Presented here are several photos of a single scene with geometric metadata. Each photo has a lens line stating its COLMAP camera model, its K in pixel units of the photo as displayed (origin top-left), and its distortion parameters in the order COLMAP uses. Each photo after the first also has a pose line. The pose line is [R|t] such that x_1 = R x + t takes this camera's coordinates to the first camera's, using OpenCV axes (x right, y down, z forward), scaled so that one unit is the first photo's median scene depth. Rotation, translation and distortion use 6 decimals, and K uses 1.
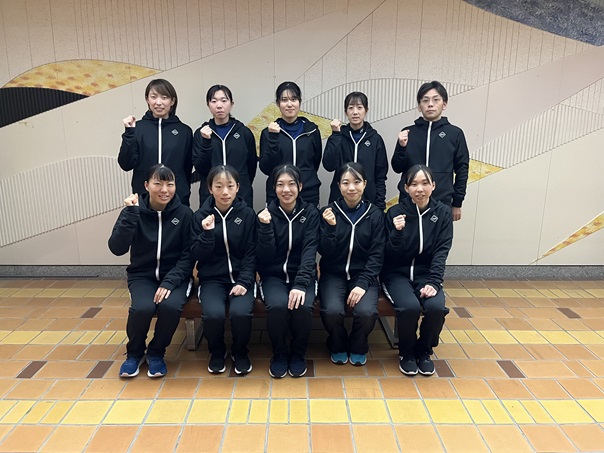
lens RADIAL K [[468.1, 0, 300.0], [0, 468.1, 231.0], [0, 0, 1]] dist [0.099178, -0.139959]
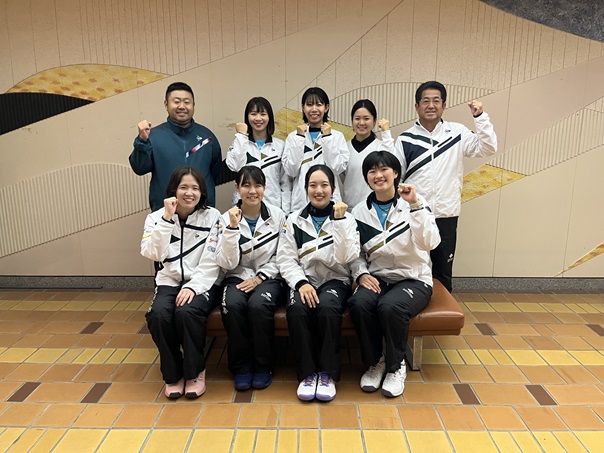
lens RADIAL K [[468.1, 0, 307.7], [0, 468.1, 221.4], [0, 0, 1]] dist [0.099178, -0.139959]
pose [[0.999901, 0.001002, -0.014033, 0.004127], [-0.001419, 0.999558, -0.029688, -0.011818], [0.013997, 0.029705, 0.999461, 0.047611]]
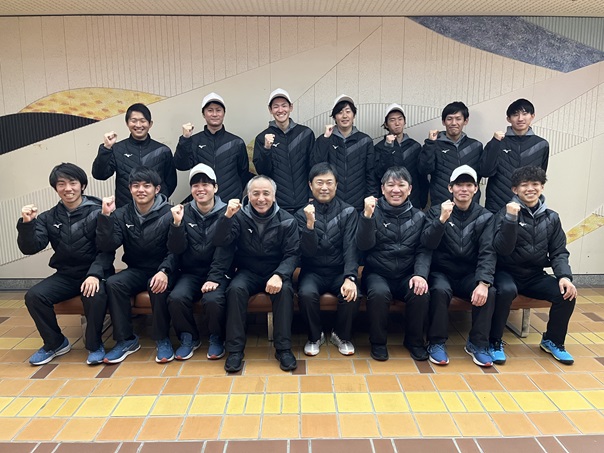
lens RADIAL K [[468.1, 0, 307.2], [0, 468.1, 222.1], [0, 0, 1]] dist [0.099178, -0.139959]
pose [[0.999913, -0.007252, 0.010976, 0.016313], [0.007886, 0.998234, -0.058877, 0.015609], [-0.010529, 0.058958, 0.998205, -0.075111]]
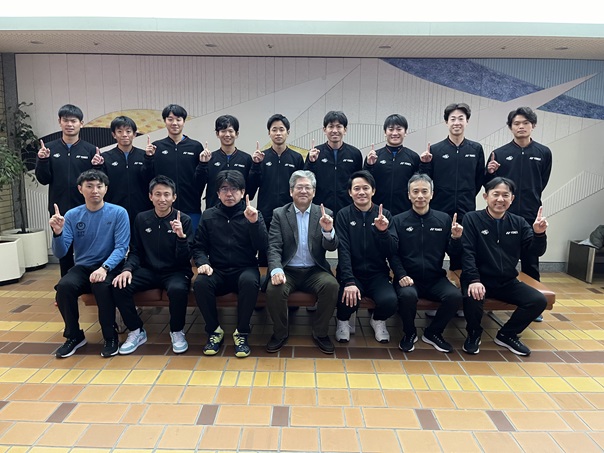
lens RADIAL K [[468.1, 0, 299.9], [0, 468.1, 220.4], [0, 0, 1]] dist [0.099178, -0.139959]
pose [[0.999831, 0.011523, -0.014334, 0.047305], [-0.012669, 0.996499, -0.082643, 0.086321], [0.013332, 0.082810, 0.996476, -0.391887]]
